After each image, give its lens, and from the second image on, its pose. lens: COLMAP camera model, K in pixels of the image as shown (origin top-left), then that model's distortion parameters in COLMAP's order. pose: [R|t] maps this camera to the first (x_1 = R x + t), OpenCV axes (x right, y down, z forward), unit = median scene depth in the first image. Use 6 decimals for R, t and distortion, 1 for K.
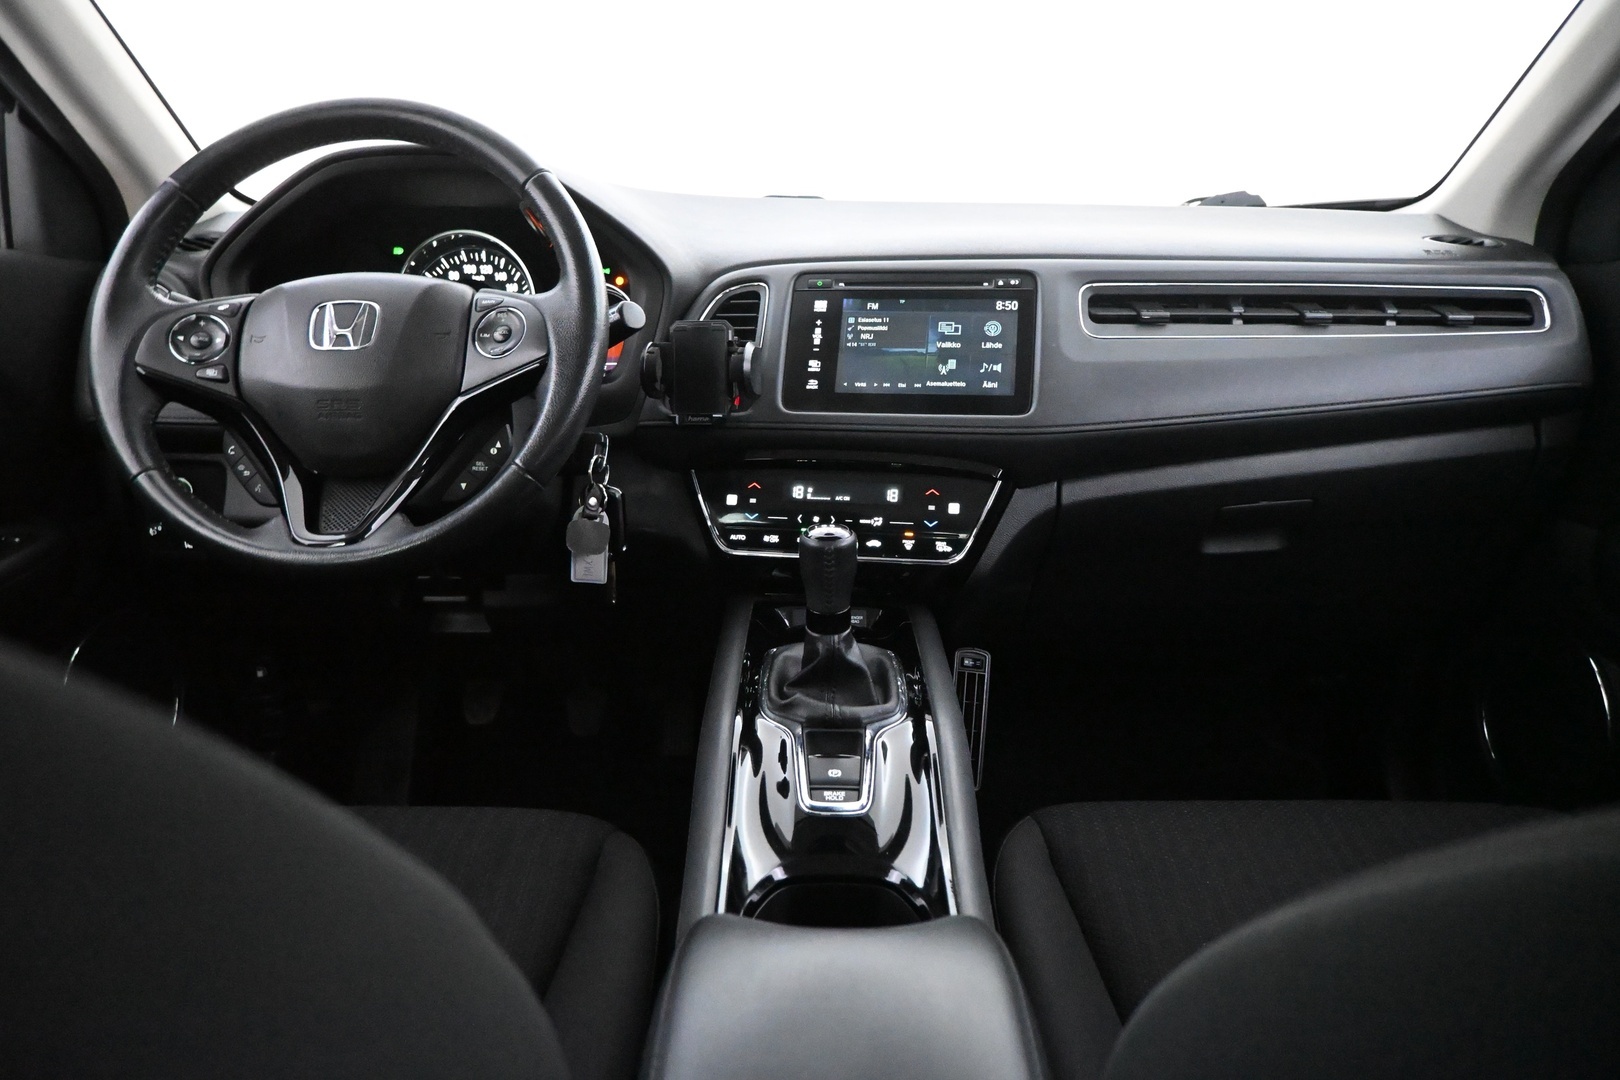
lens RADIAL K [[1134.6, 0, 810.9], [0, 1134.6, 535.3], [0, 0, 1]] dist [-0.002425, 0.003530]
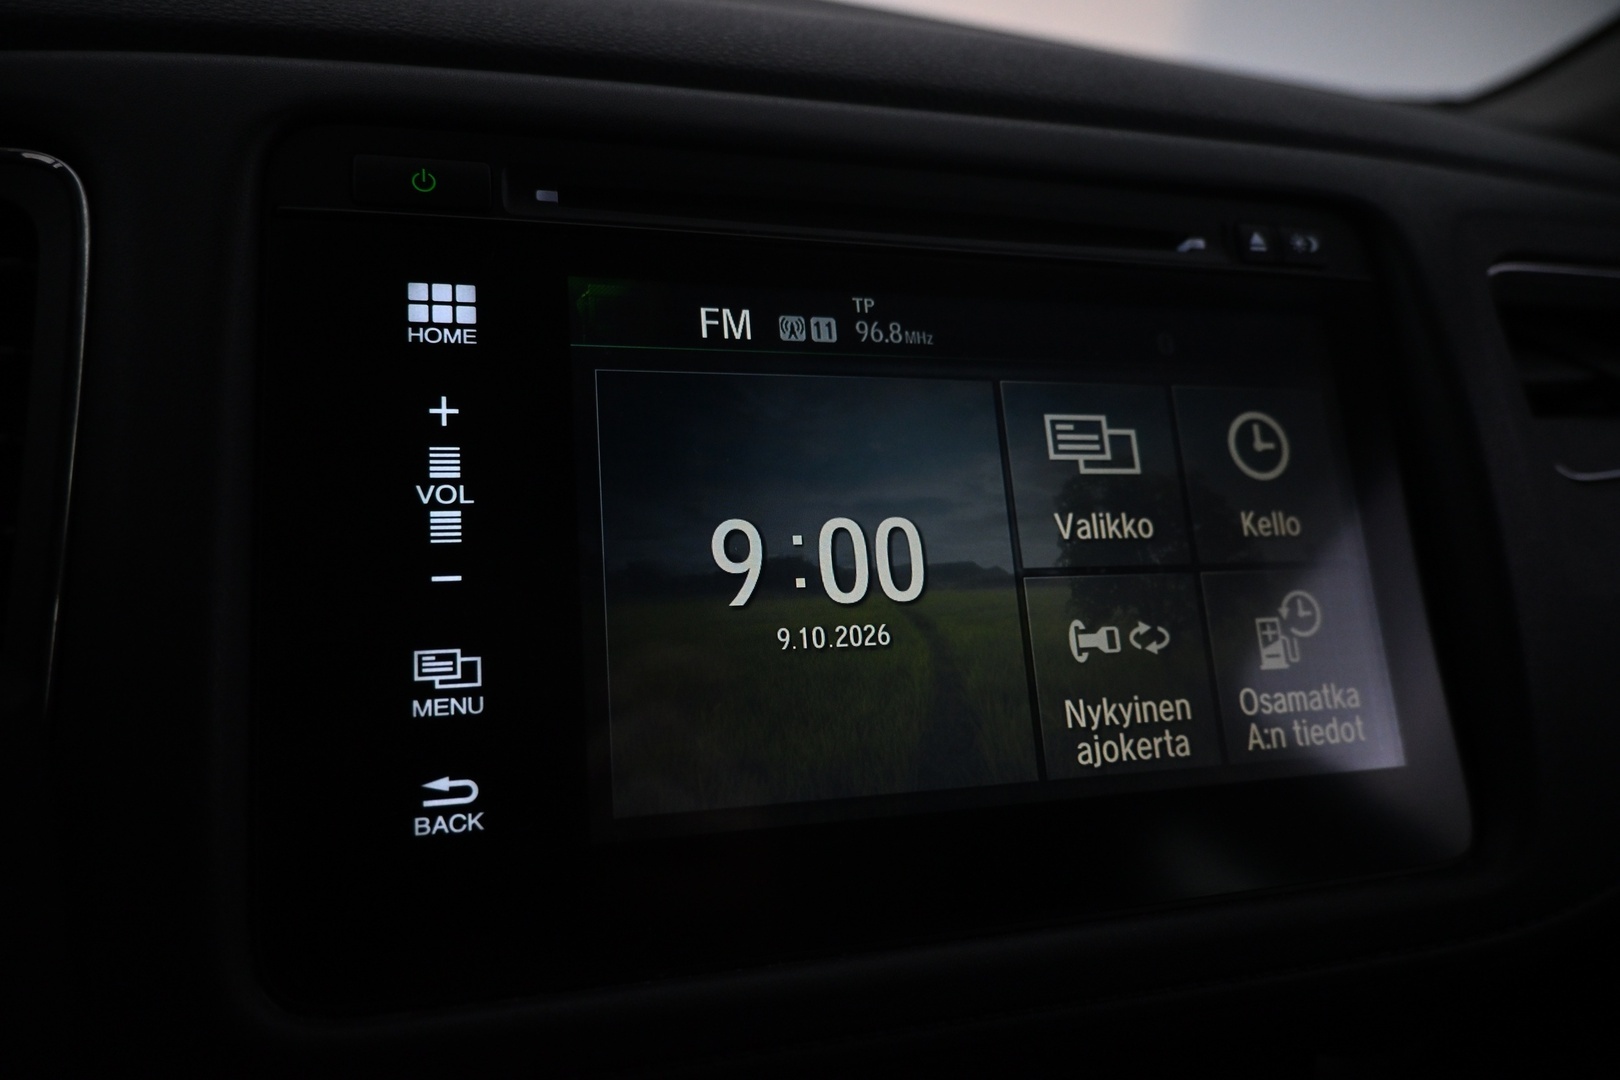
lens RADIAL K [[1134.6, 0, 807.3], [0, 1134.6, 537.9], [0, 0, 1]] dist [-0.002425, 0.003530]
pose [[0.877601, -0.070922, 0.474117, -0.028447], [0.029087, 0.995052, 0.095006, -0.185632], [-0.478509, -0.069587, 0.875321, 0.830263]]
